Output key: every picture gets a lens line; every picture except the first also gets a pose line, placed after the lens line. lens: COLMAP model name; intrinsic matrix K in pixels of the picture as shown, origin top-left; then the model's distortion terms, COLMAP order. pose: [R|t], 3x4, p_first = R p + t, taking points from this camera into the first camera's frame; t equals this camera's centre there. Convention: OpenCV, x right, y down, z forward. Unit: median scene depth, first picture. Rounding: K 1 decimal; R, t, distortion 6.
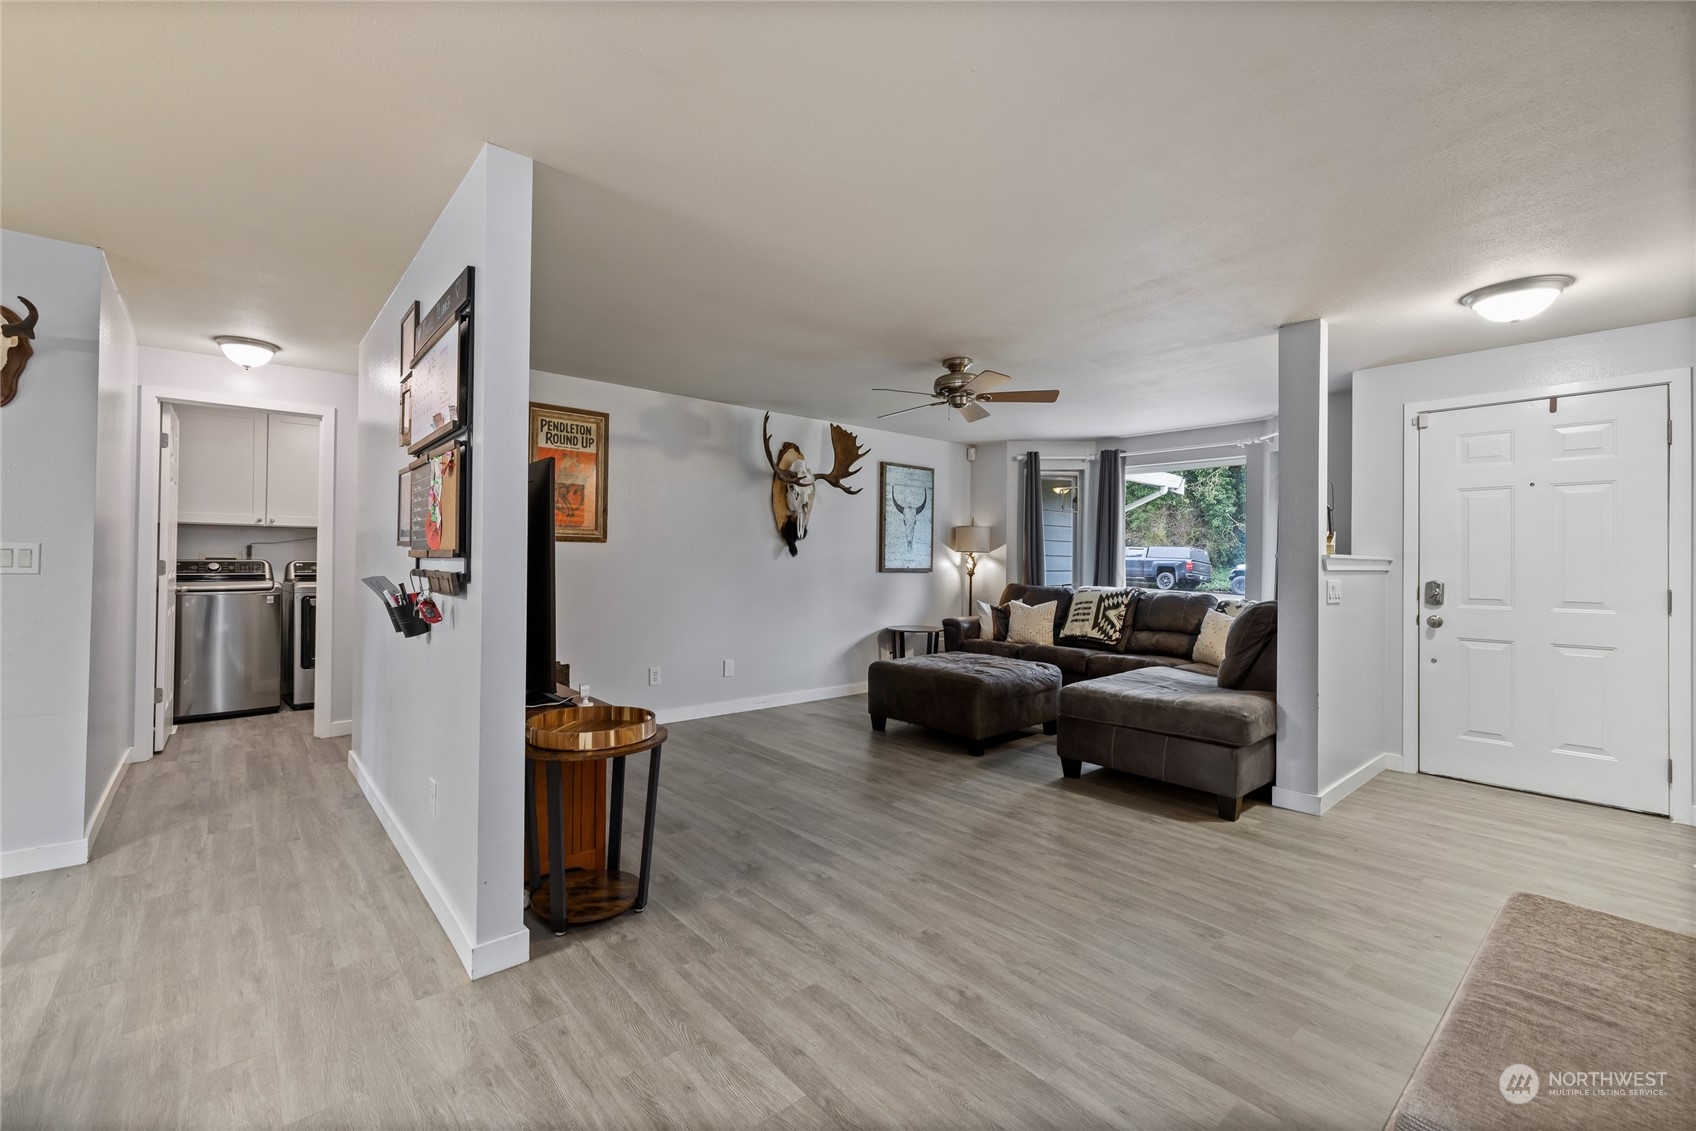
lens RADIAL K [[710.0, 0, 827.6], [0, 710.0, 555.1], [0, 0, 1]] dist [0.003779, -0.000722]
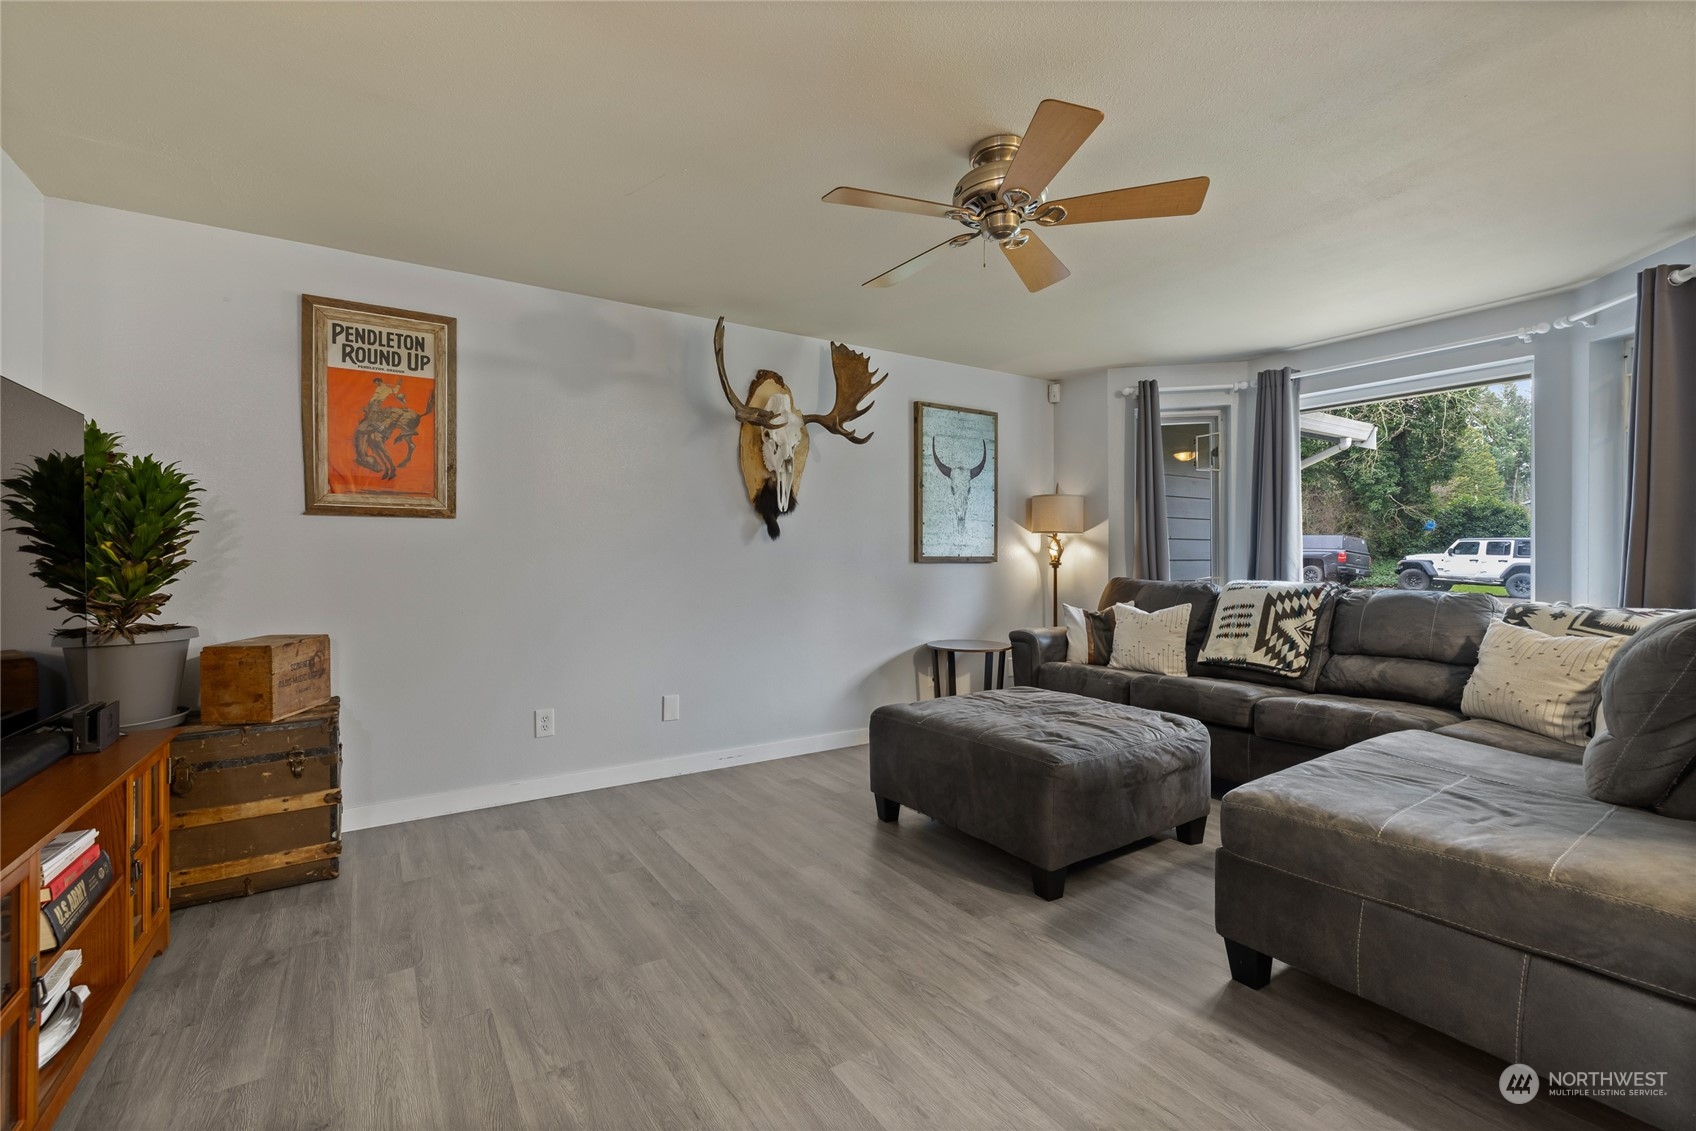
lens RADIAL K [[710.0, 0, 827.6], [0, 710.0, 555.1], [0, 0, 1]] dist [0.003779, -0.000722]
pose [[0.990289, -0.013818, -0.138334, 0.092813], [0.013934, 0.999903, -0.000129, 0.016993], [0.138322, -0.001799, 0.990386, 0.339095]]
